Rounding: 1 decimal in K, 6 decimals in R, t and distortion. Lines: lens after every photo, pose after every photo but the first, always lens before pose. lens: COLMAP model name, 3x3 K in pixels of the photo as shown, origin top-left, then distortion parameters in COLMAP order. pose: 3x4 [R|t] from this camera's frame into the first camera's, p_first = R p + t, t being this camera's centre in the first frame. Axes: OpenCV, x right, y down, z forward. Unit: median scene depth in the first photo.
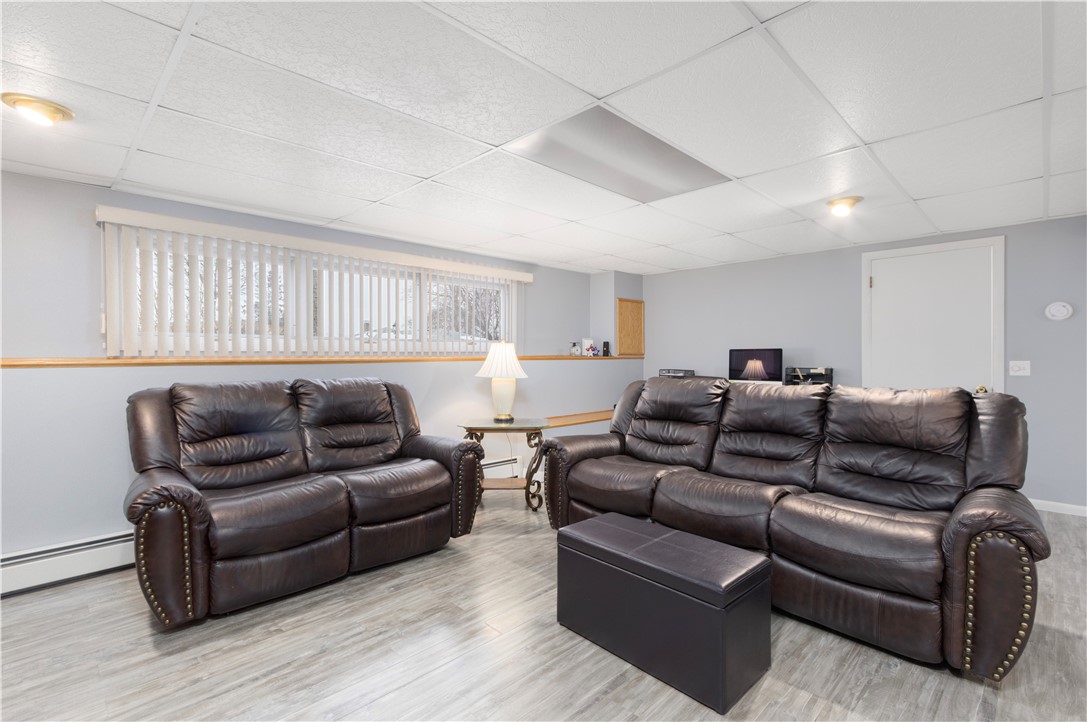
lens RADIAL K [[504.4, 0, 543.5], [0, 504.4, 361.0], [0, 0, 1]] dist [0.003138, -0.000491]
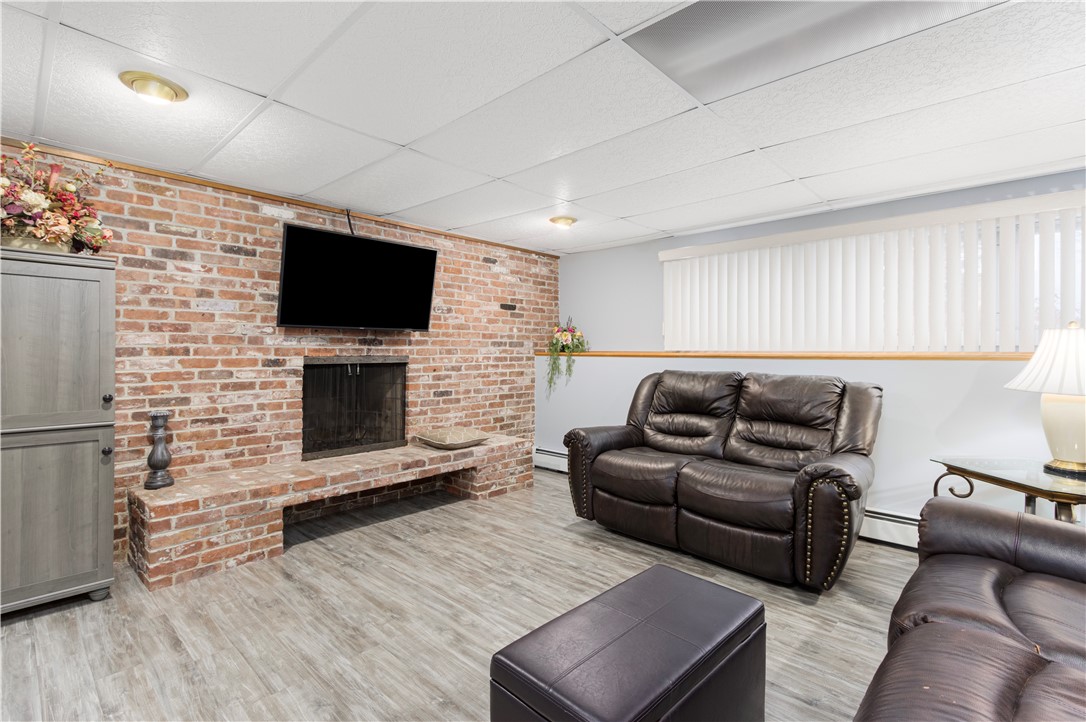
lens RADIAL K [[503.9, 0, 543.0], [0, 503.9, 361.0], [0, 0, 1]] dist [0.003138, -0.000491]
pose [[0.030404, 0.022454, -0.999285, 0.732247], [-0.014321, 0.999655, 0.022027, -0.008730], [0.999435, 0.013641, 0.030715, 0.698918]]
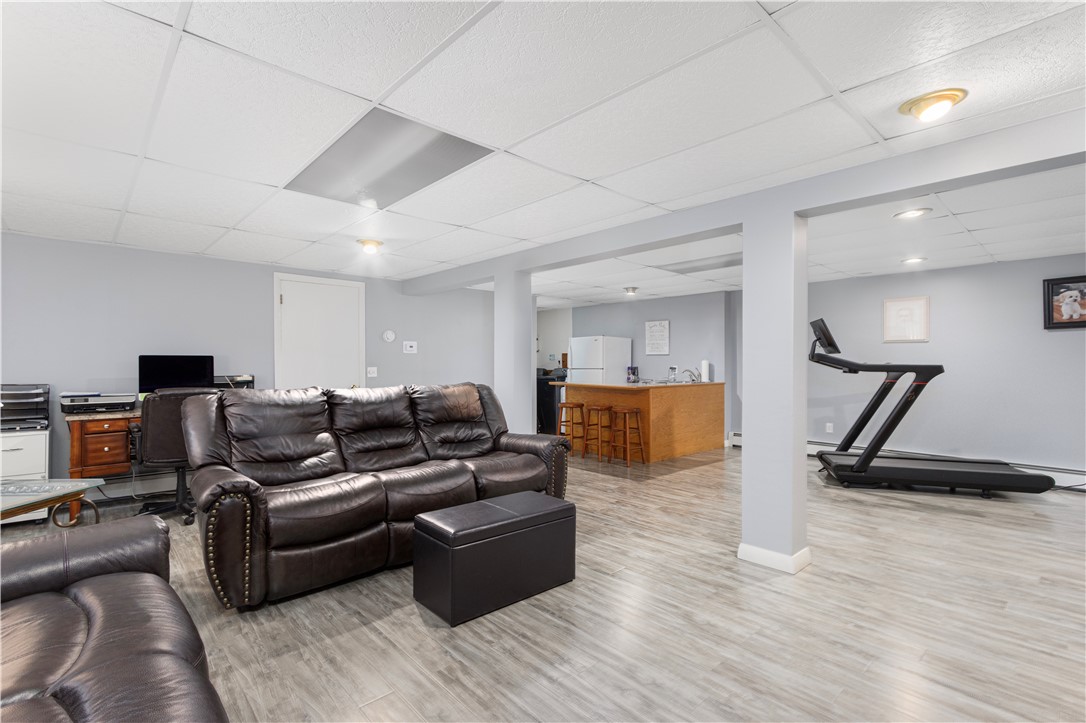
lens RADIAL K [[503.9, 0, 543.0], [0, 503.9, 361.5], [0, 0, 1]] dist [0.003138, -0.000491]
pose [[0.028130, 0.005405, 0.999590, -0.872279], [0.009039, 0.999943, -0.005661, -0.005707], [-0.999563, 0.009194, 0.028079, 0.699351]]
